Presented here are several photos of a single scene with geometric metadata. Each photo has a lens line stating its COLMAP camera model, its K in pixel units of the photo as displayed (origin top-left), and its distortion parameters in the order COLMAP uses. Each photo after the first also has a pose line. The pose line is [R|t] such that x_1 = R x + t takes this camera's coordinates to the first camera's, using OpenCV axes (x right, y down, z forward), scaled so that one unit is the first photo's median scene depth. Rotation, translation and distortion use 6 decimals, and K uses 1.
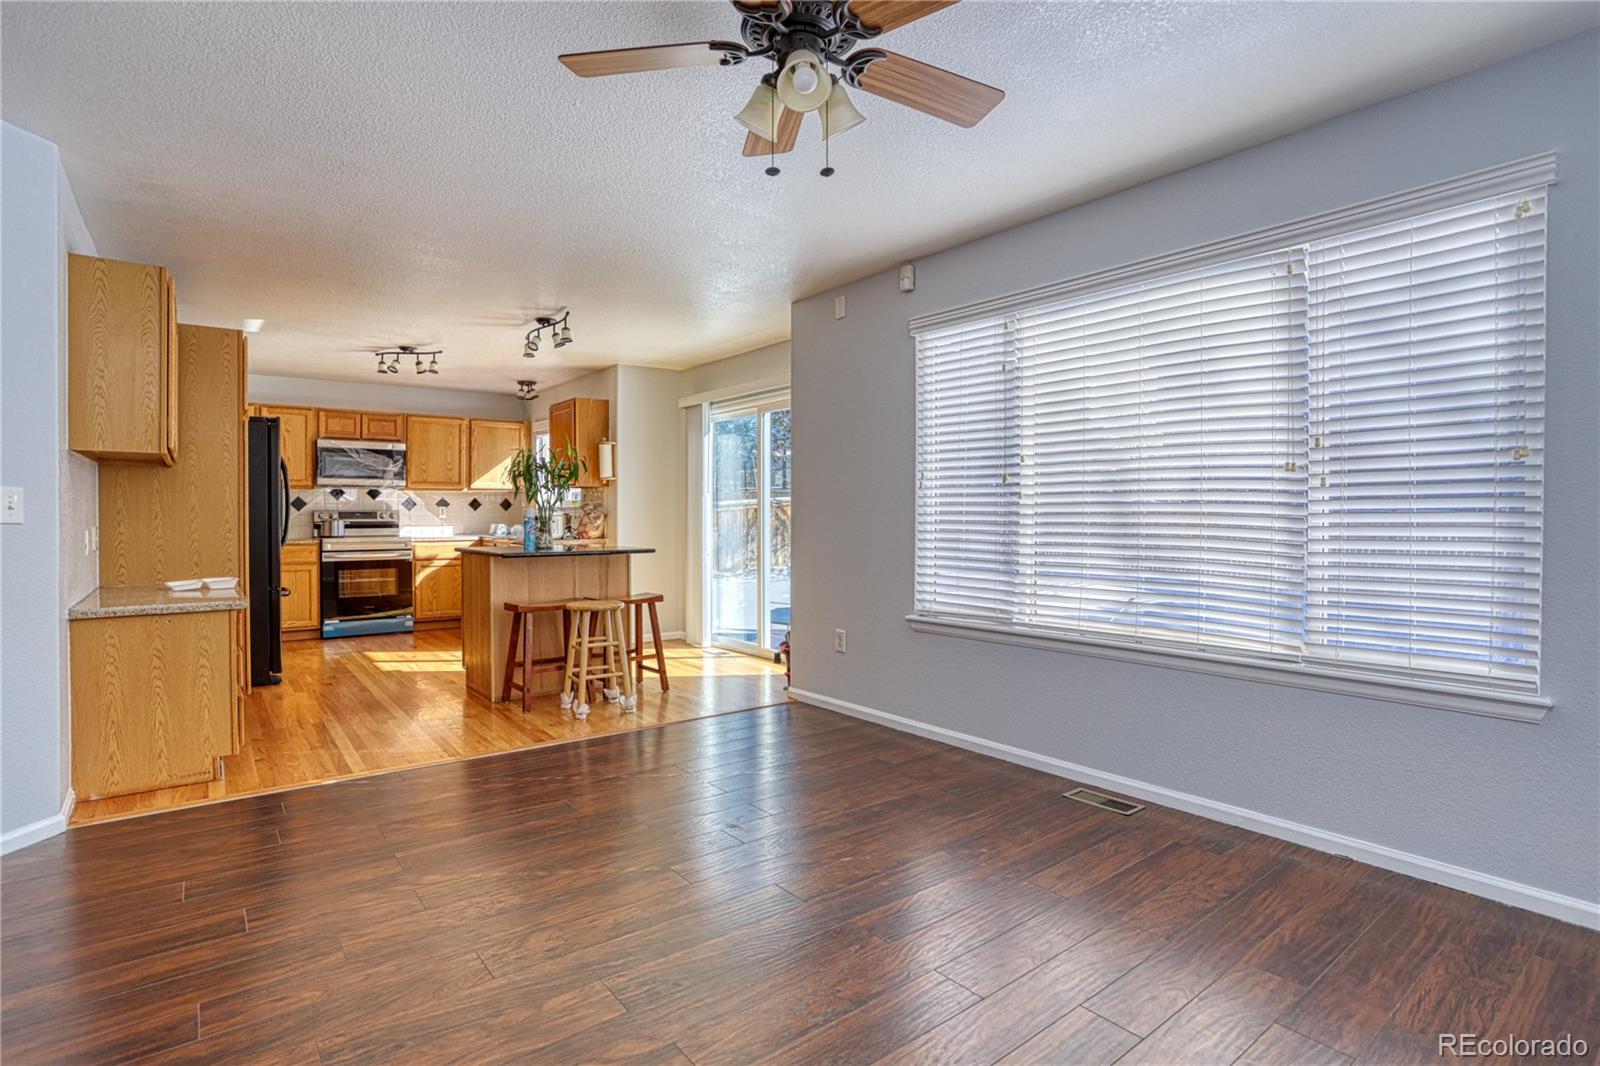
lens RADIAL K [[798.3, 0, 804.6], [0, 798.3, 519.6], [0, 0, 1]] dist [-0.014979, 0.003123]
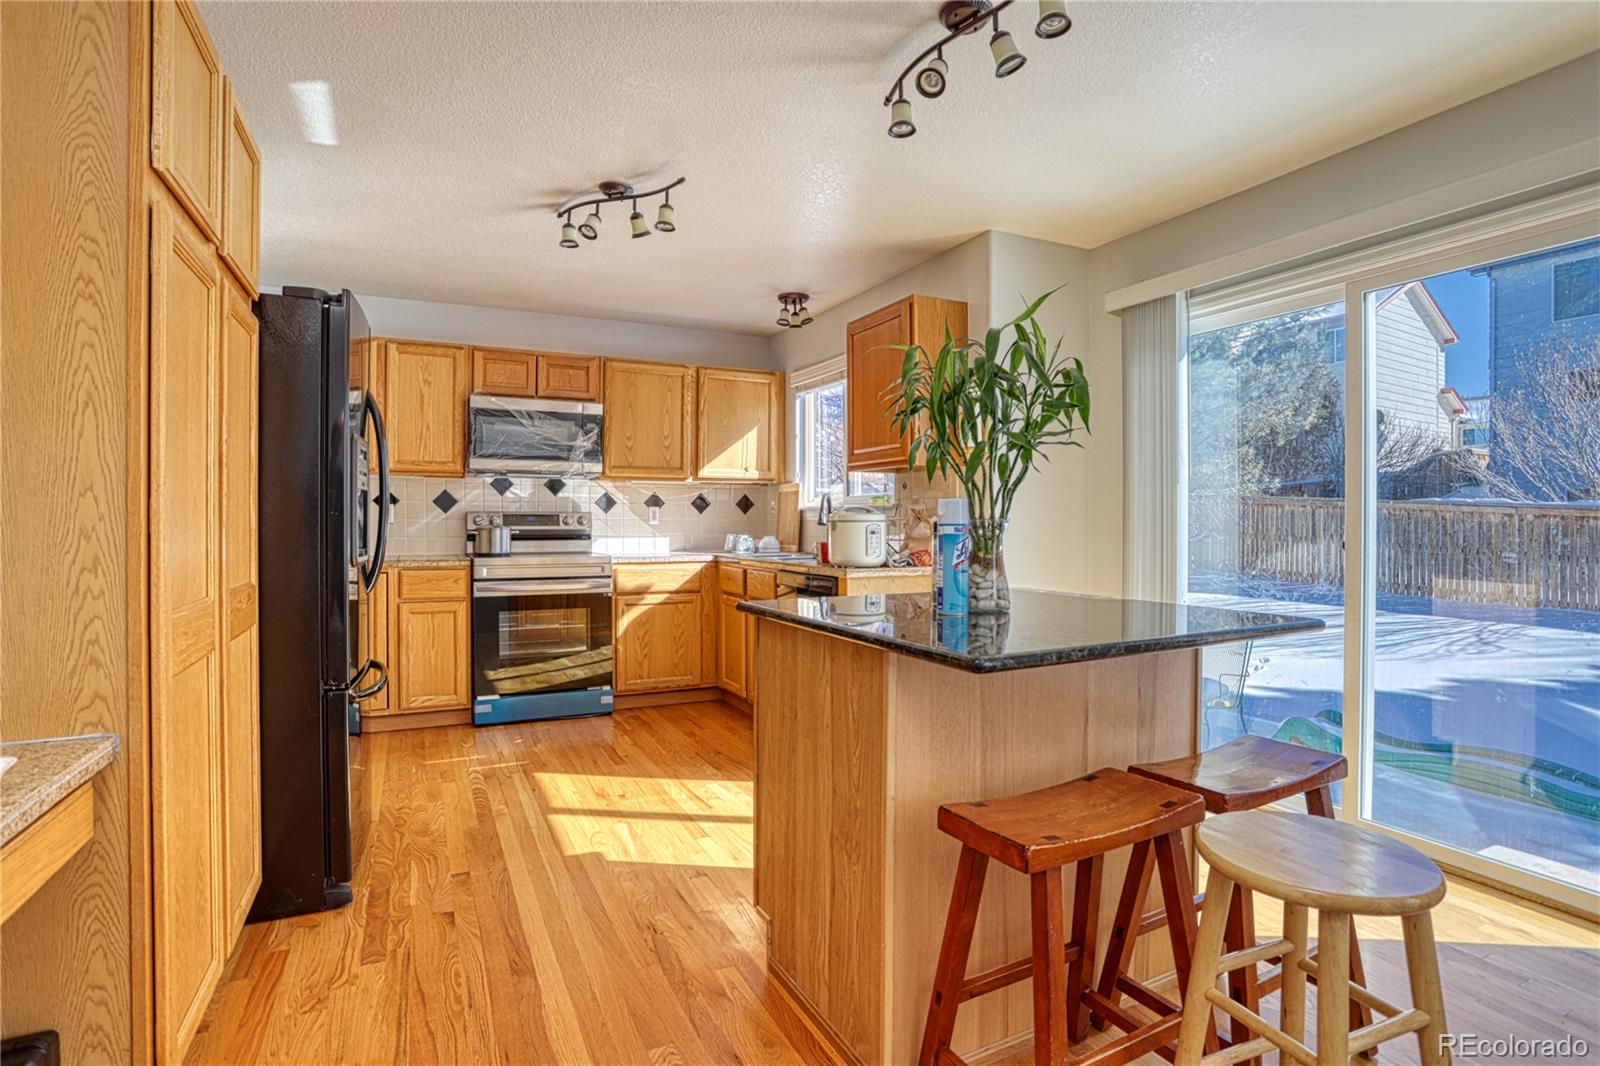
lens RADIAL K [[798.3, 0, 799.0], [0, 798.3, 525.5], [0, 0, 1]] dist [-0.014979, 0.003123]
pose [[0.979099, 0.005203, -0.203320, -0.231610], [-0.005552, 0.999984, -0.001145, -0.001386], [0.203311, 0.002250, 0.979112, 0.435331]]
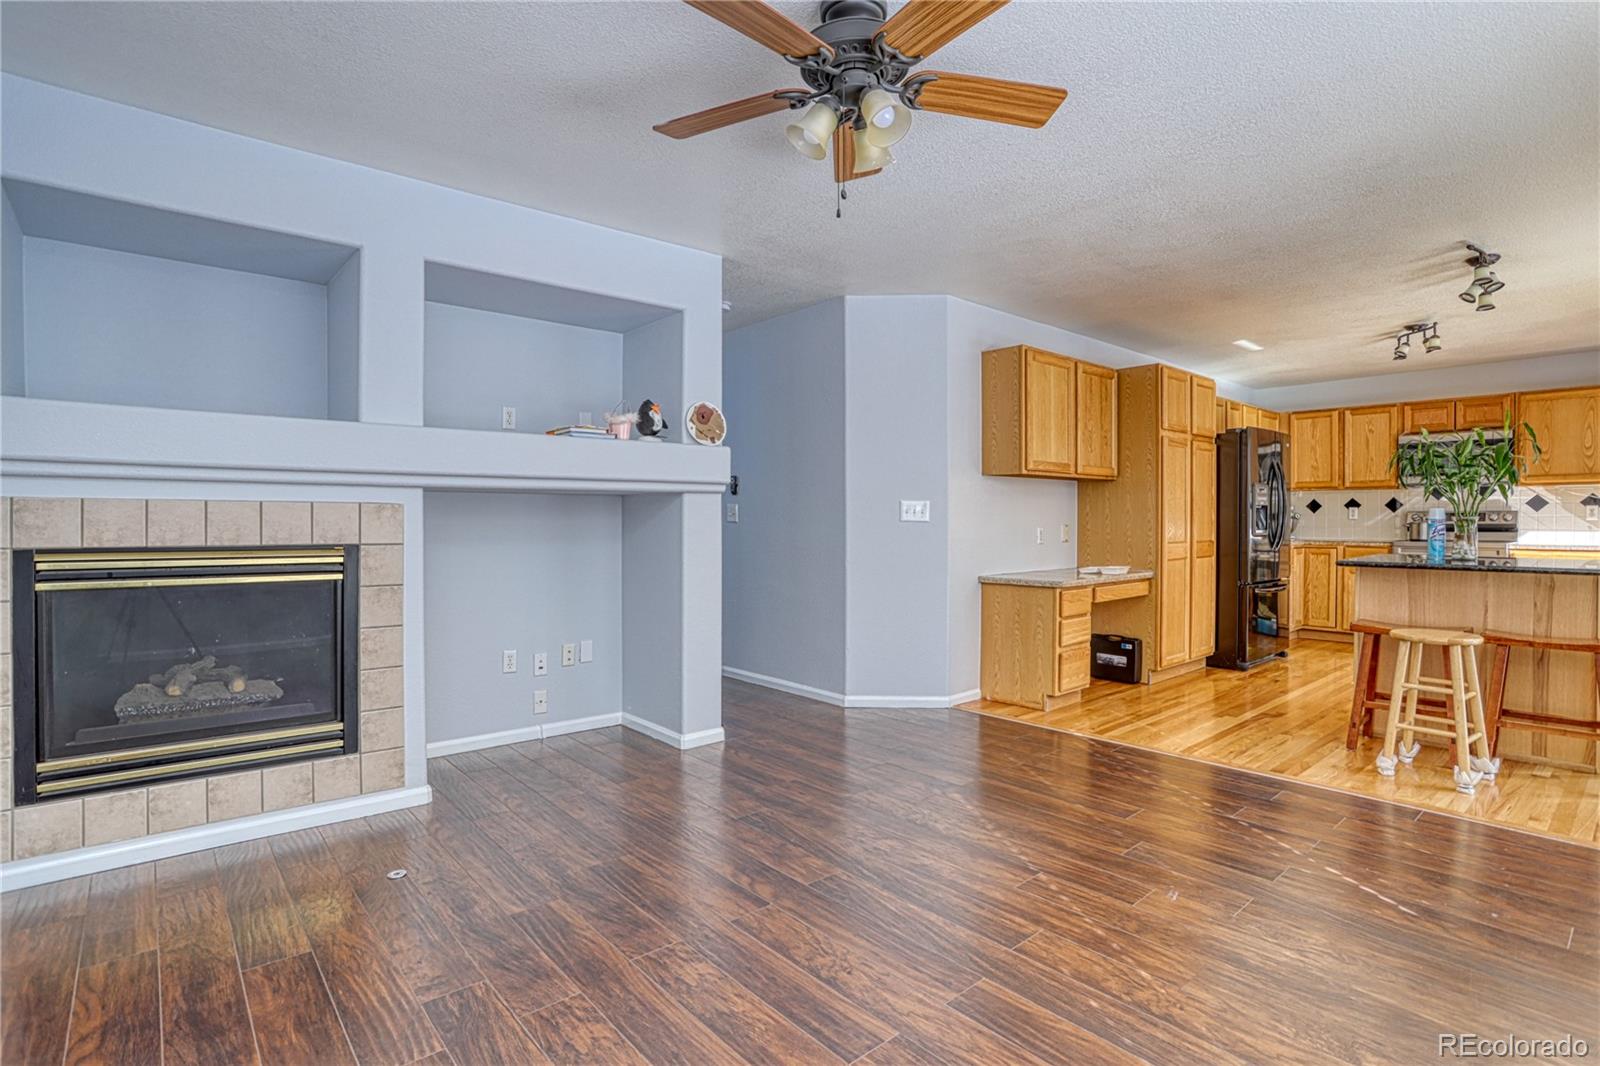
lens RADIAL K [[798.3, 0, 791.0], [0, 798.3, 523.5], [0, 0, 1]] dist [-0.014979, 0.003123]
pose [[0.068873, 0.007981, -0.997594, 0.266283], [-0.005134, 0.999958, 0.007646, -0.001168], [0.997612, 0.004595, 0.068911, 0.208481]]
